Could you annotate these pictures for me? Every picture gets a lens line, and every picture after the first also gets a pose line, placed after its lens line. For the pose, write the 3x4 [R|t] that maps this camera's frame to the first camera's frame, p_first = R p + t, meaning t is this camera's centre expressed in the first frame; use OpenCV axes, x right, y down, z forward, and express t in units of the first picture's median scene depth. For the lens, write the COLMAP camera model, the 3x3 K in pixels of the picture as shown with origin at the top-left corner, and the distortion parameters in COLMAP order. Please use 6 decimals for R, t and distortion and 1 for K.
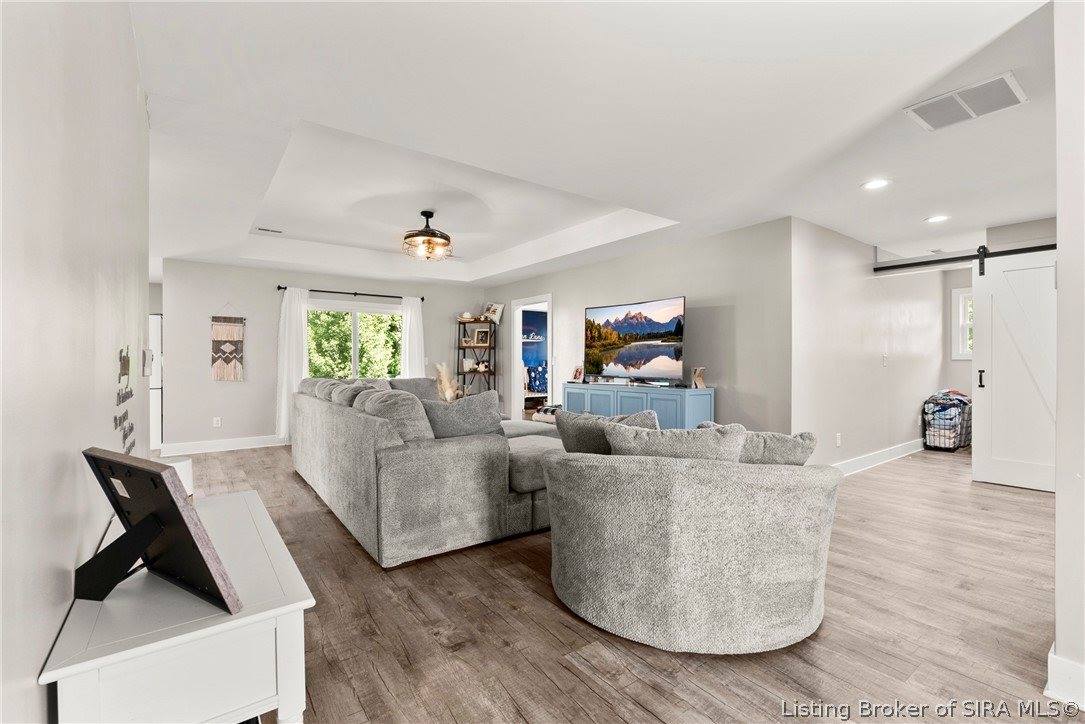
lens RADIAL K [[485.6, 0, 536.7], [0, 485.6, 363.0], [0, 0, 1]] dist [-0.003893, -0.000457]
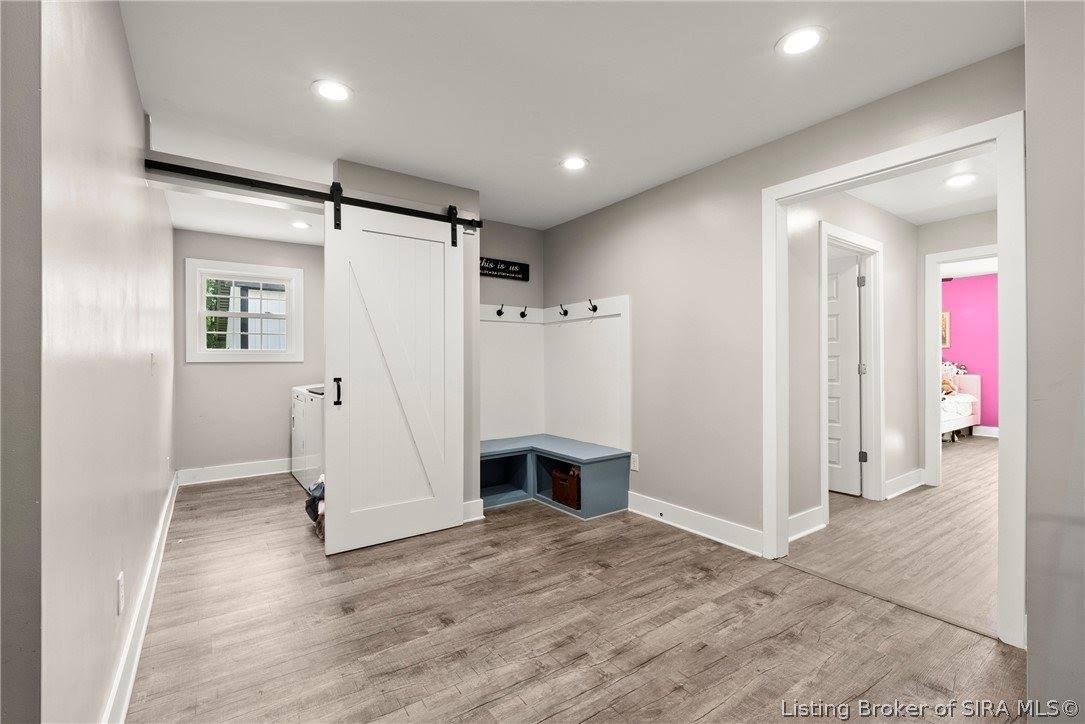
lens RADIAL K [[485.6, 0, 548.7], [0, 485.6, 359.6], [0, 0, 1]] dist [-0.003893, -0.000457]
pose [[0.030082, -0.002315, 0.999545, 0.291369], [0.013211, 0.999911, 0.001918, -0.007077], [-0.999460, 0.013147, 0.030110, 0.705636]]
